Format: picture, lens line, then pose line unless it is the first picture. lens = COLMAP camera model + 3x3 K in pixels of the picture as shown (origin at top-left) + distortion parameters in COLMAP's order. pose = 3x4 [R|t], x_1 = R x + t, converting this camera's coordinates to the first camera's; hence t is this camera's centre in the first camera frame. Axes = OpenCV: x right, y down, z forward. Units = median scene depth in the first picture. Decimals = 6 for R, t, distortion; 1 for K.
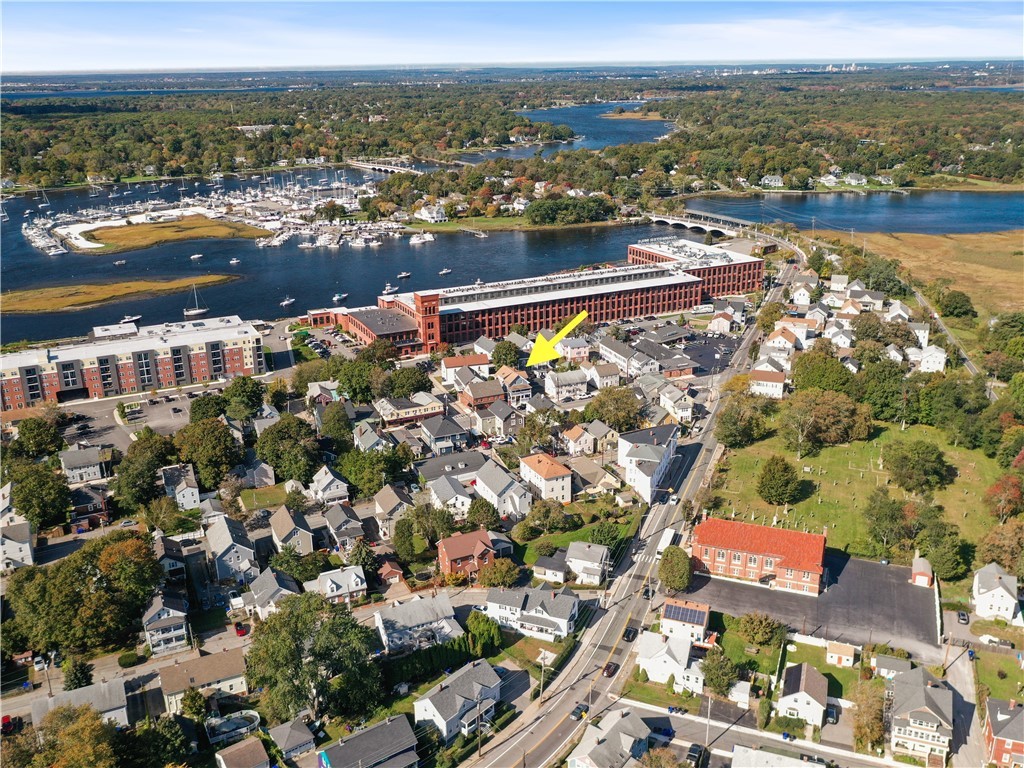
lens RADIAL K [[924.6, 0, 512.0], [0, 924.6, 384.0], [0, 0, 1]] dist [0.011058, 0.001526]
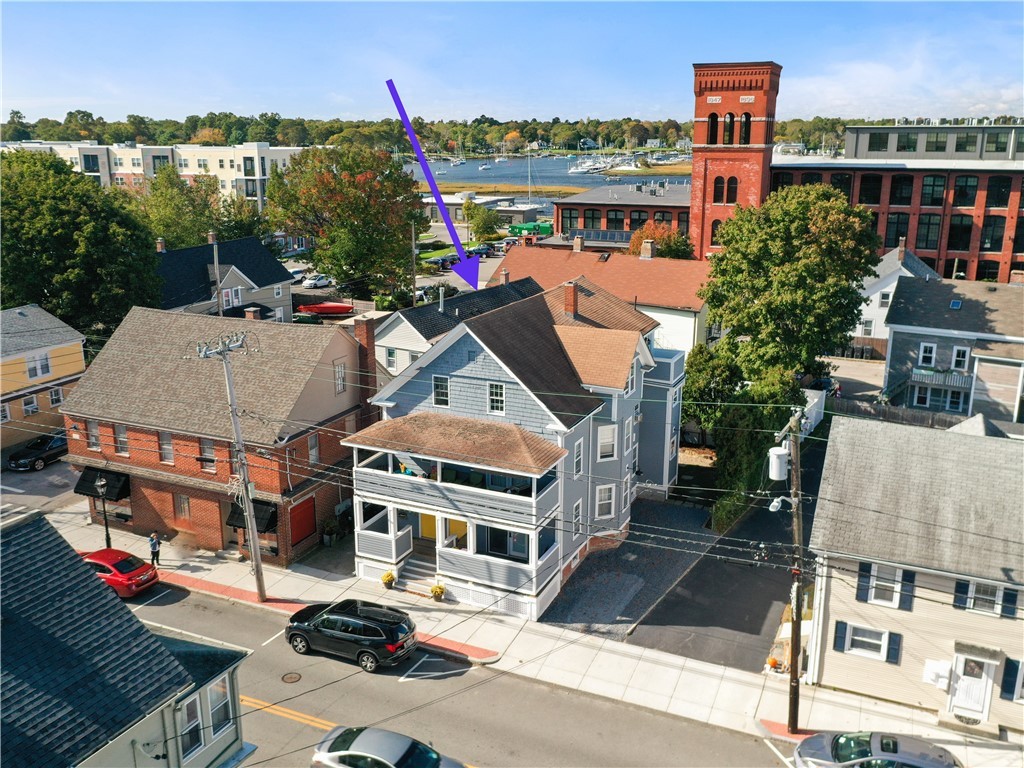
lens RADIAL K [[918.5, 0, 512.0], [0, 918.5, 384.0], [0, 0, 1]] dist [0.009778, -0.002996]
pose [[0.652814, 0.214415, -0.726540, 0.067484], [-0.254290, 0.965479, 0.056444, -0.008051], [0.713562, 0.147904, 0.684802, 0.703745]]
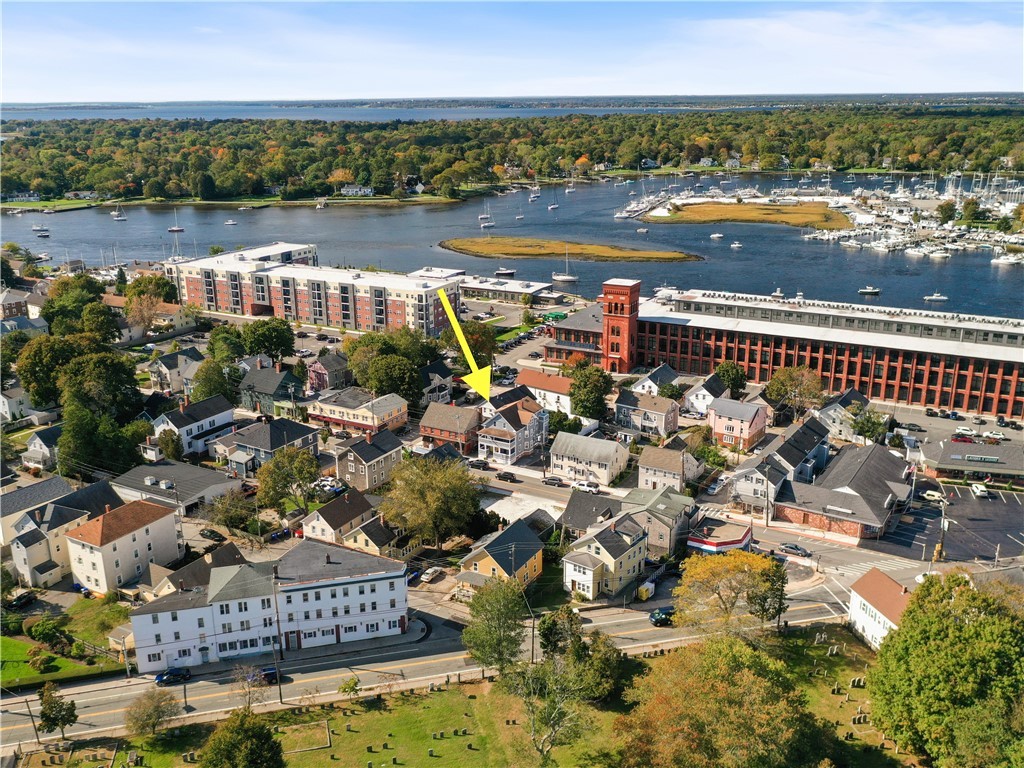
lens RADIAL K [[924.6, 0, 512.0], [0, 924.6, 384.0], [0, 0, 1]] dist [0.011058, 0.001526]
pose [[0.579631, 0.252854, -0.774657, 0.356080], [-0.266852, 0.957120, 0.112741, -0.073530], [0.769947, 0.141370, 0.622251, 0.476291]]
